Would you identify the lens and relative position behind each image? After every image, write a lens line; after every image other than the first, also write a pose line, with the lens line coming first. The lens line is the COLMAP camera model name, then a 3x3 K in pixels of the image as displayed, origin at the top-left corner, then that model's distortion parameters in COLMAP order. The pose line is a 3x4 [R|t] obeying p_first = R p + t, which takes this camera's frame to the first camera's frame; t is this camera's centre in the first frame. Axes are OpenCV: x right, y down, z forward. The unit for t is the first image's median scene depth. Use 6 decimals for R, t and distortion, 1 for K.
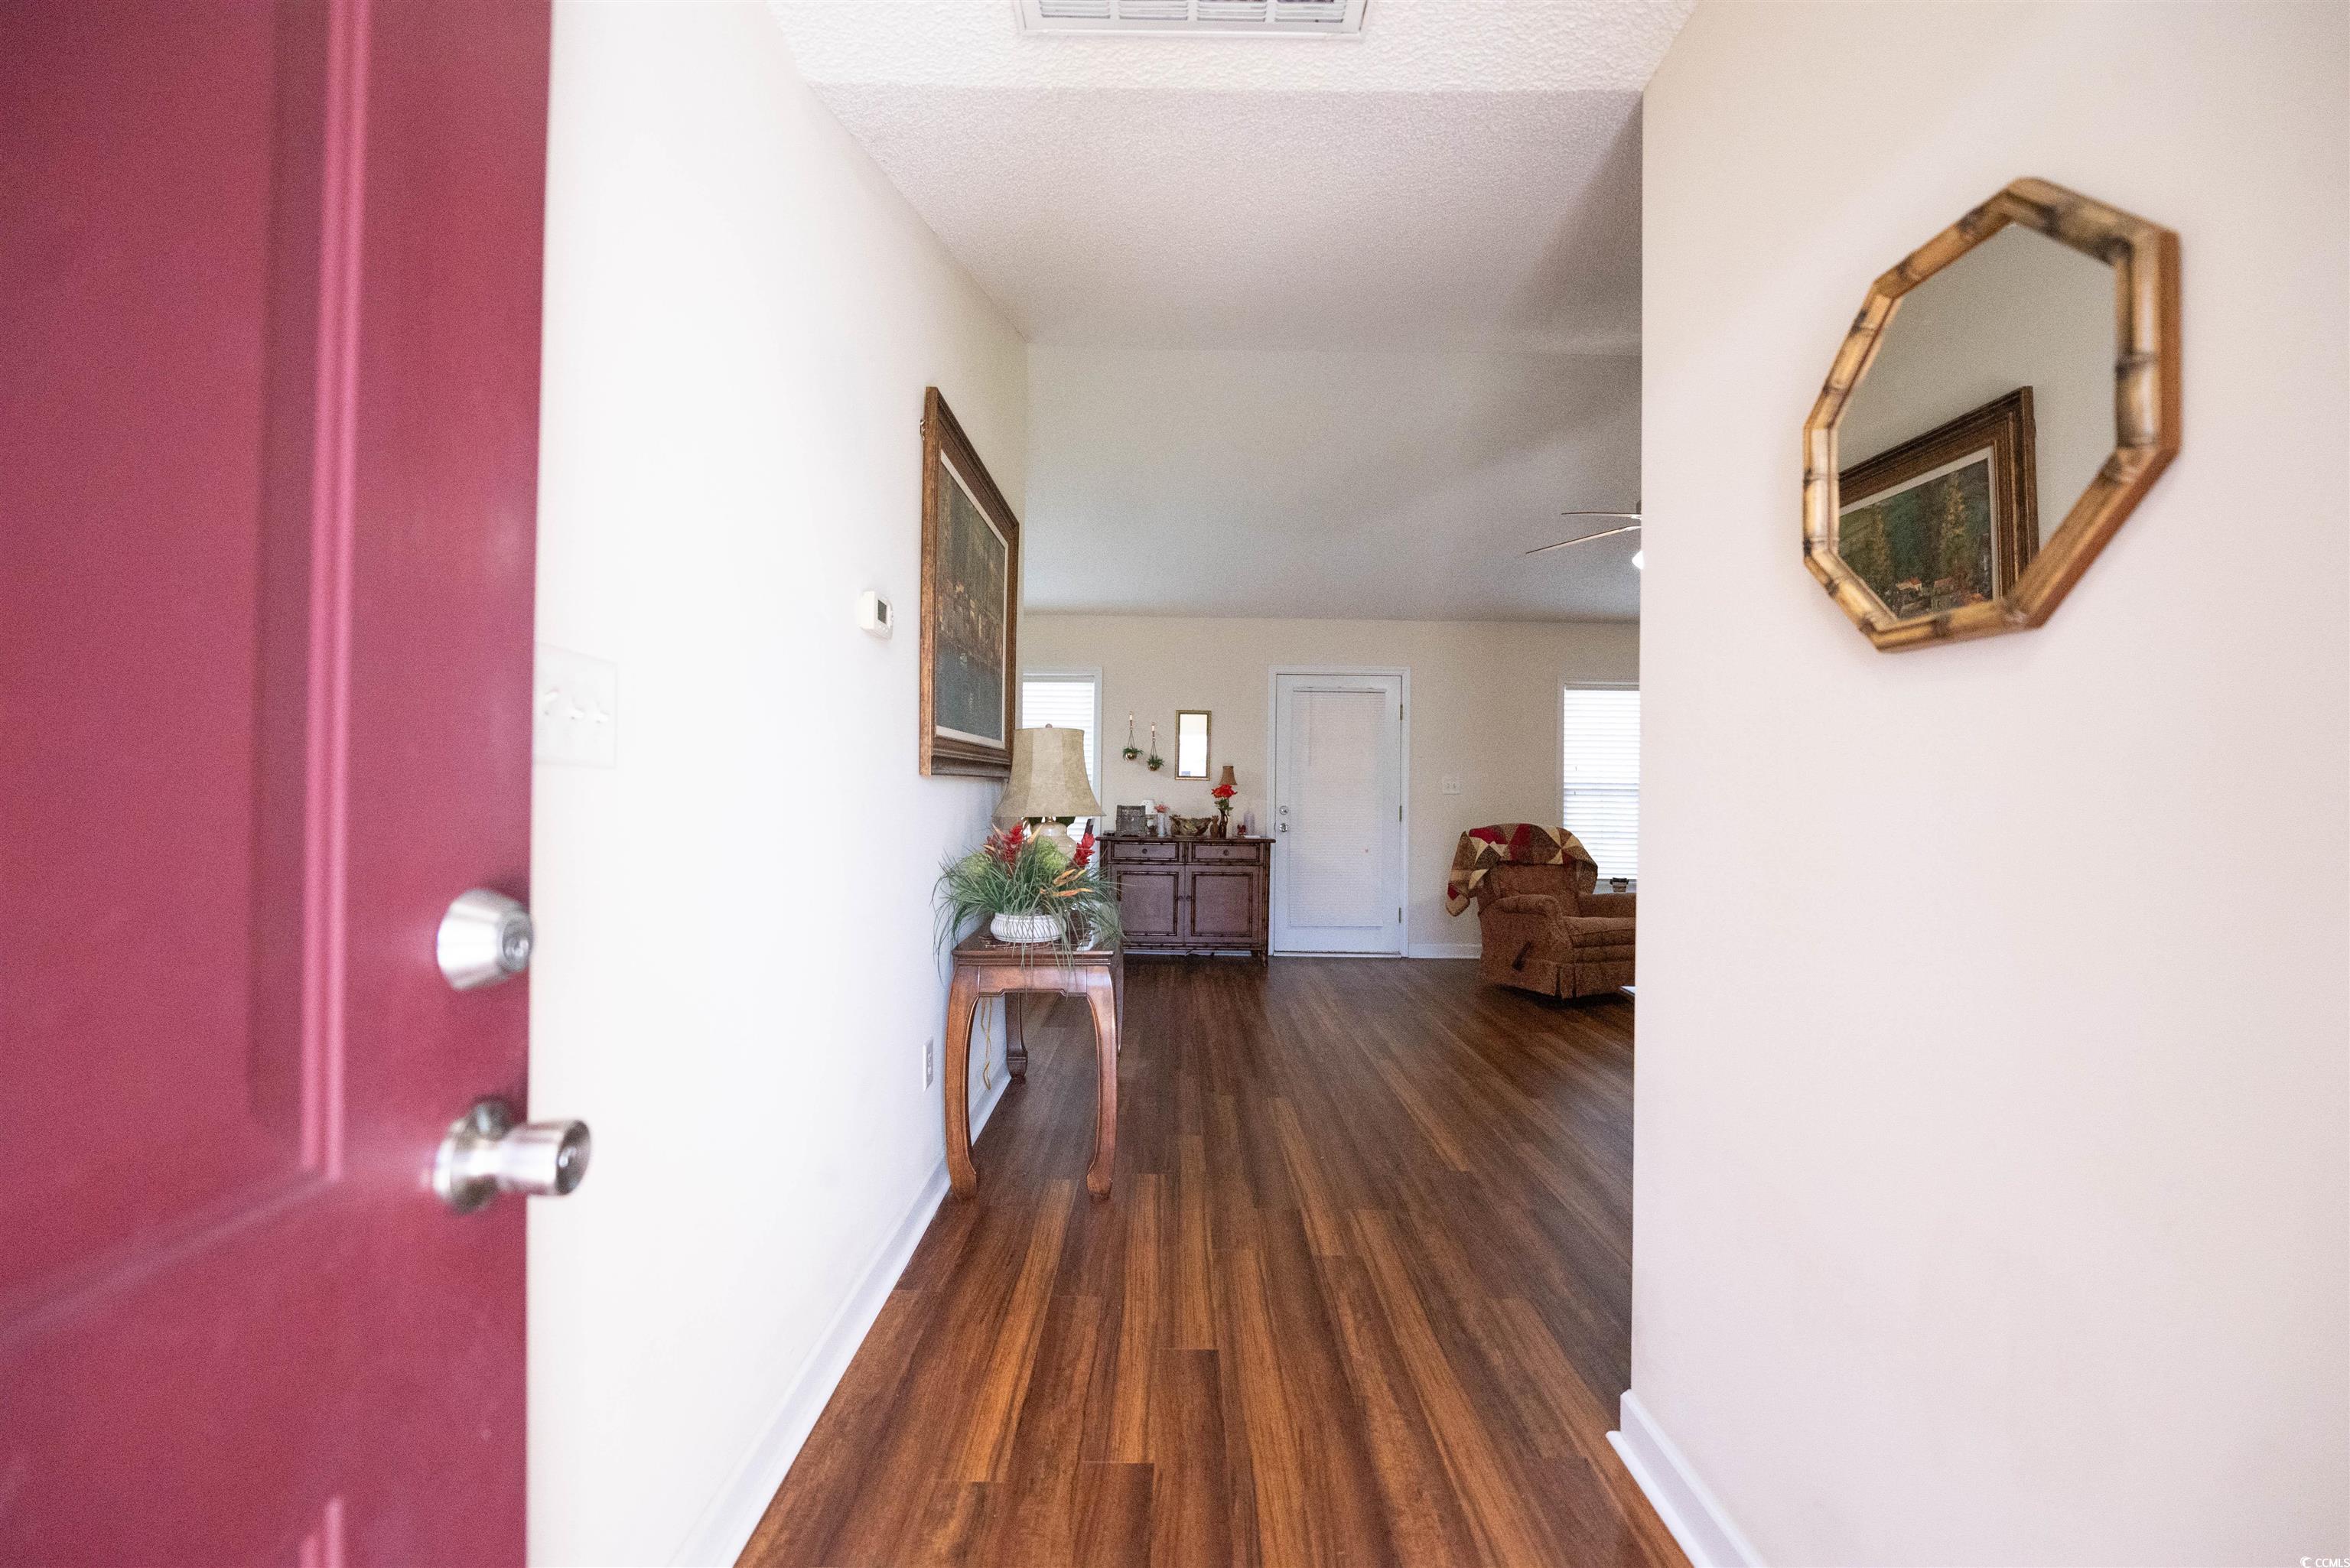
lens RADIAL K [[929.9, 0, 1175.0], [0, 929.9, 784.0], [0, 0, 1]] dist [-0.005698, -0.000558]
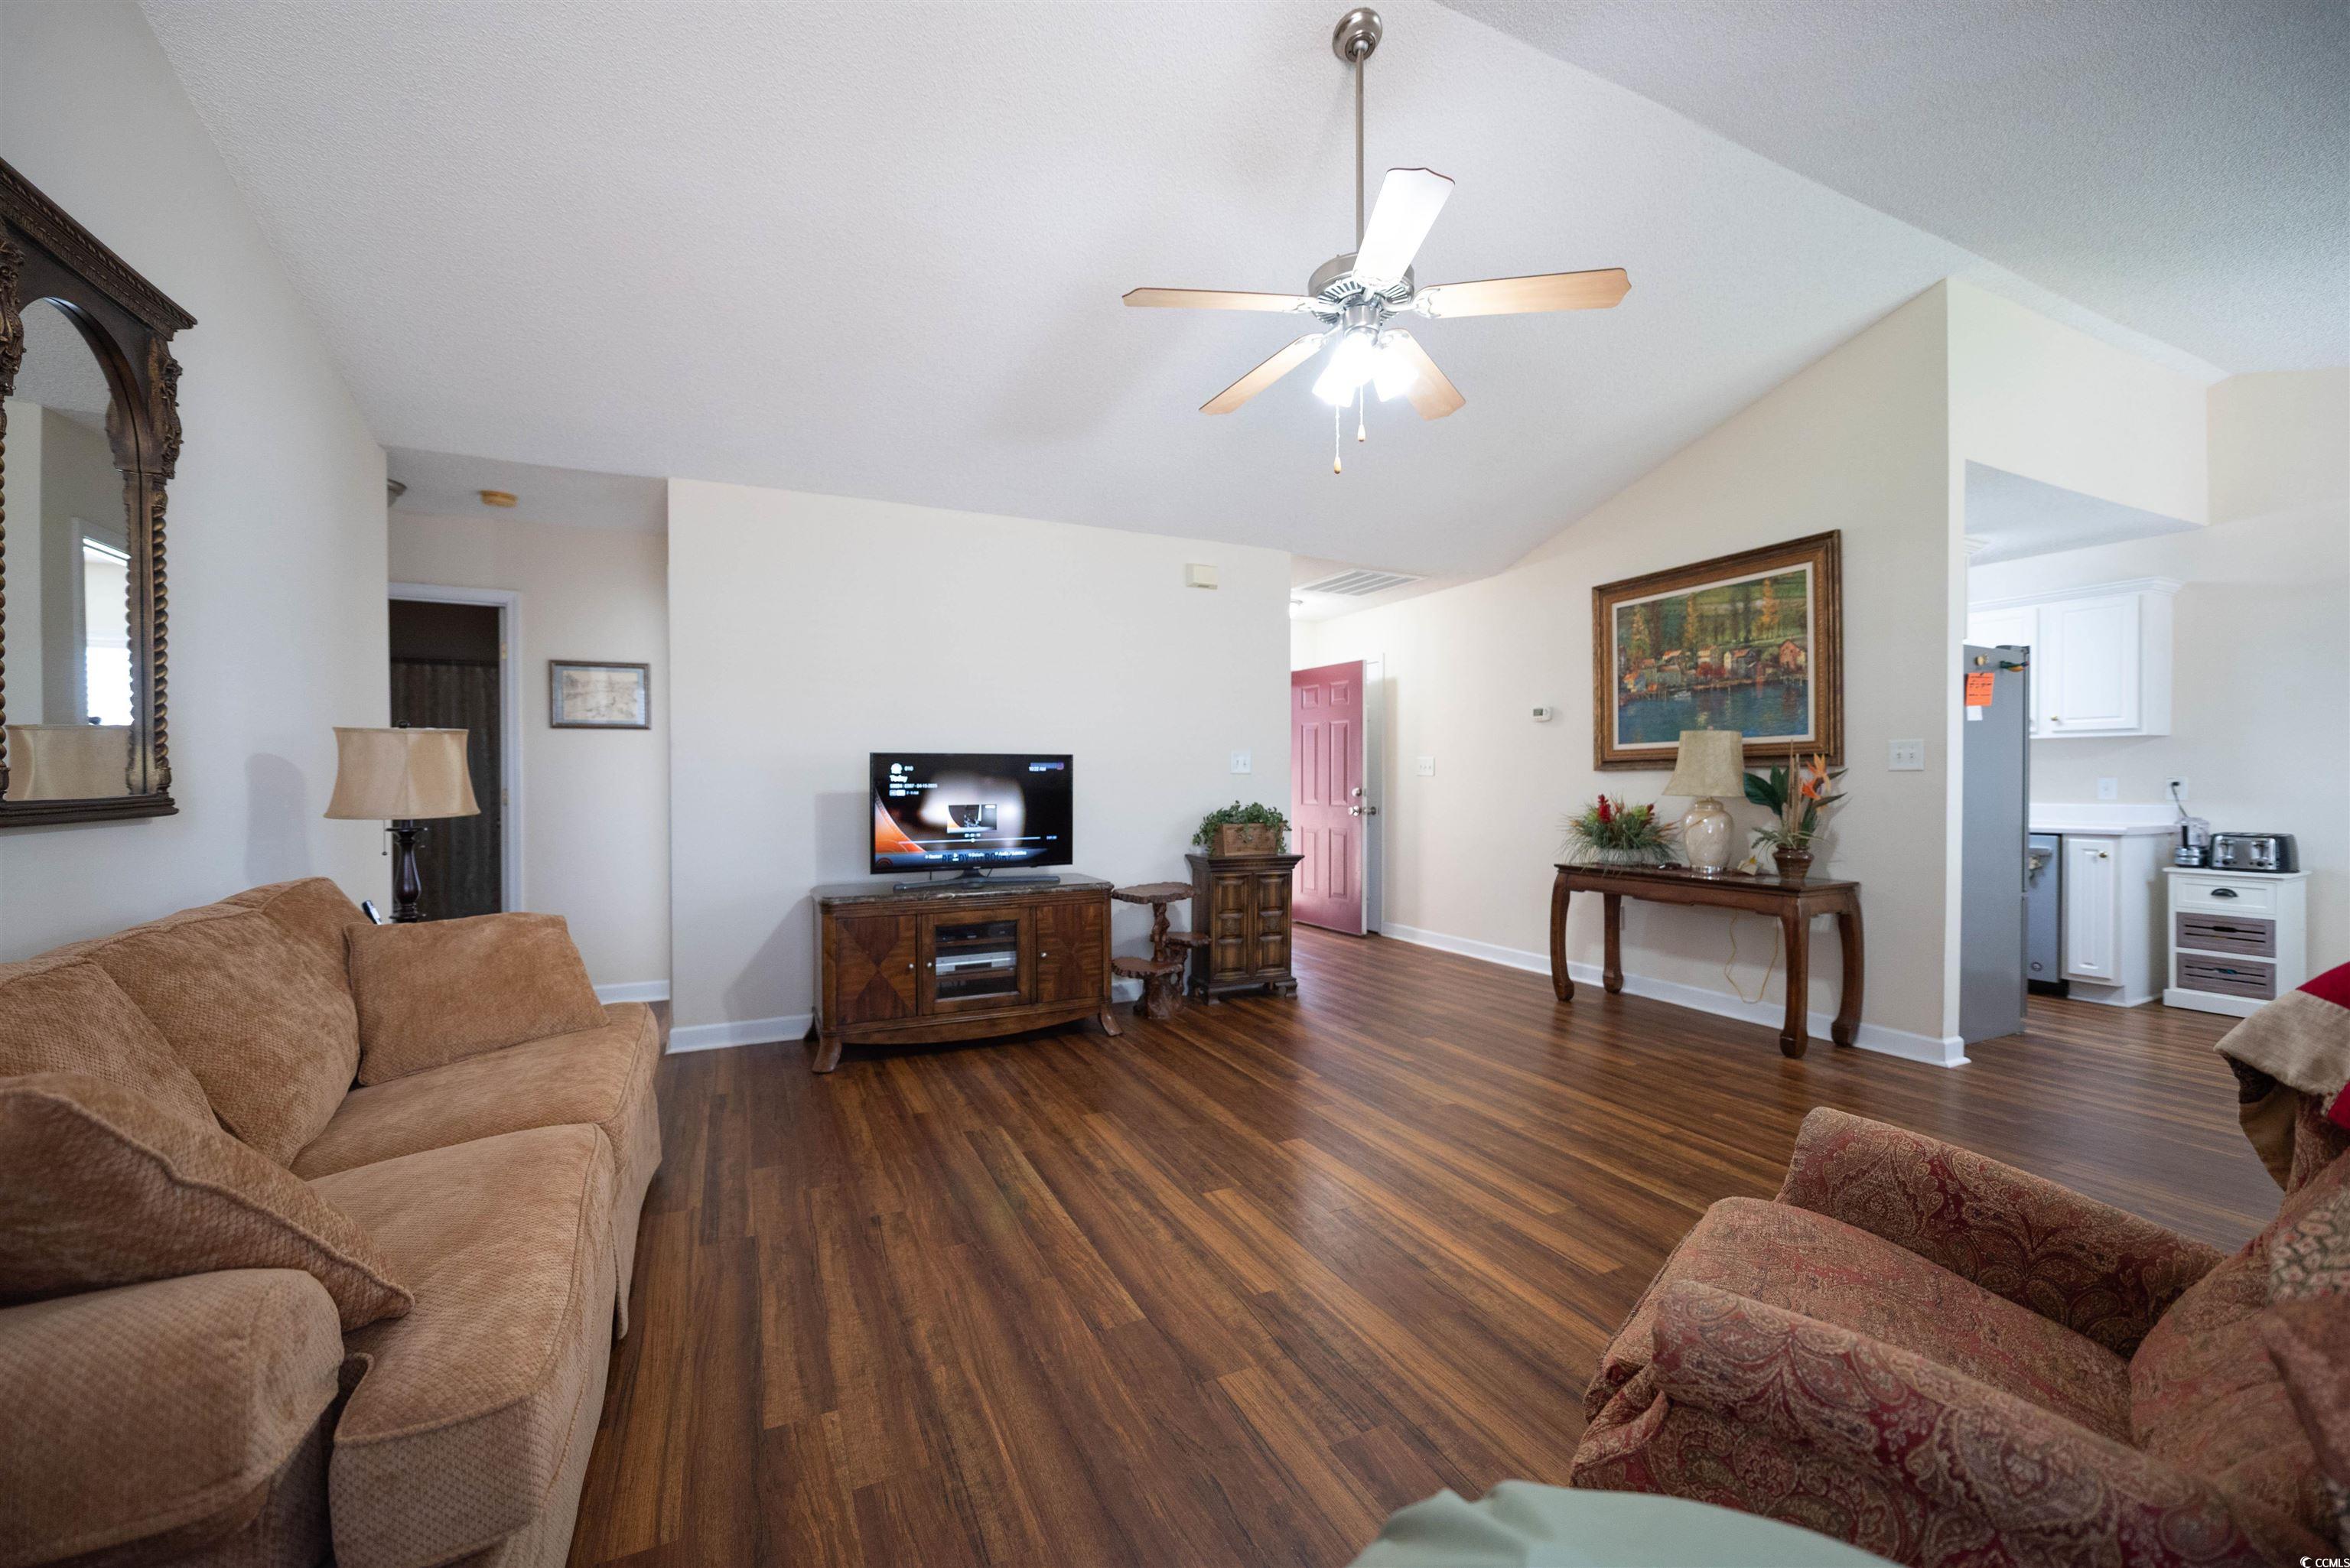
lens RADIAL K [[929.9, 0, 1175.0], [0, 929.9, 784.0], [0, 0, 1]] dist [-0.005698, -0.000558]
pose [[-0.902572, -0.008534, -0.430455, 0.619272], [-0.004596, 0.999938, -0.010187, 0.019358], [0.430515, -0.007217, -0.902554, 1.026271]]
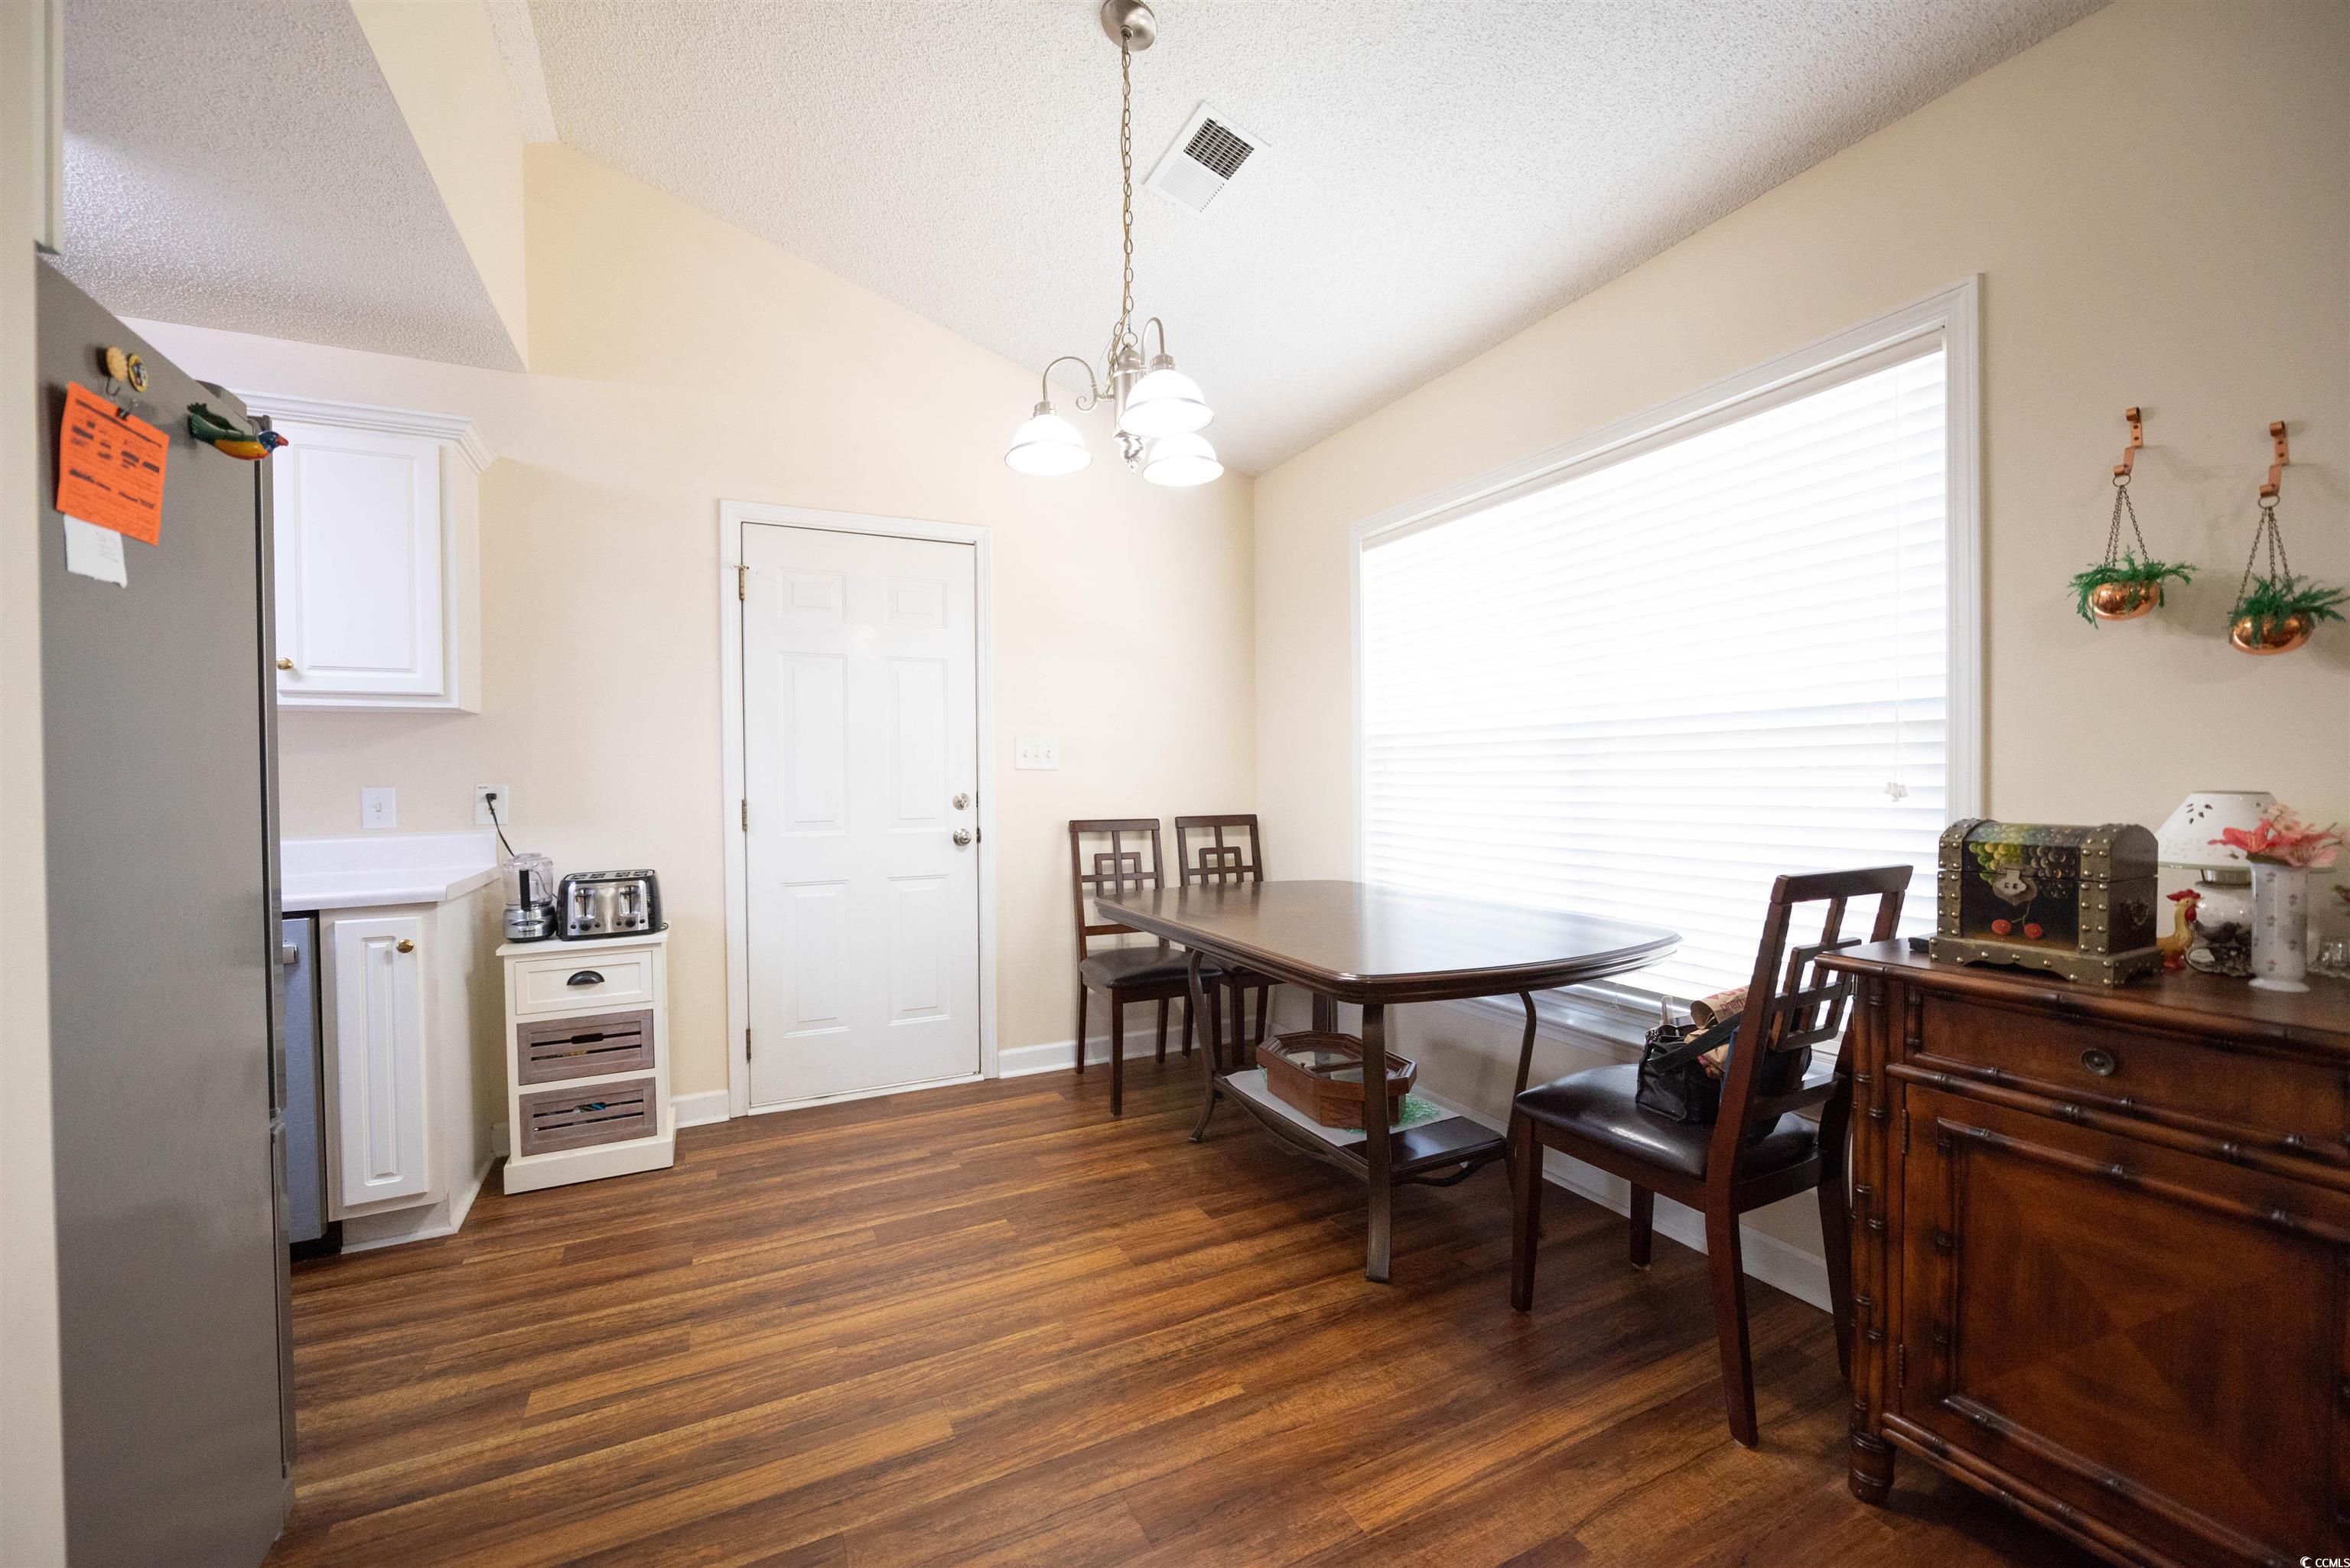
lens RADIAL K [[929.9, 0, 1175.0], [0, 929.9, 784.0], [0, 0, 1]] dist [-0.005698, -0.000558]
pose [[0.439056, -0.008009, -0.898424, 0.058889], [0.027717, 0.999605, 0.004634, 0.007767], [0.898032, -0.026937, 0.439104, 0.778518]]
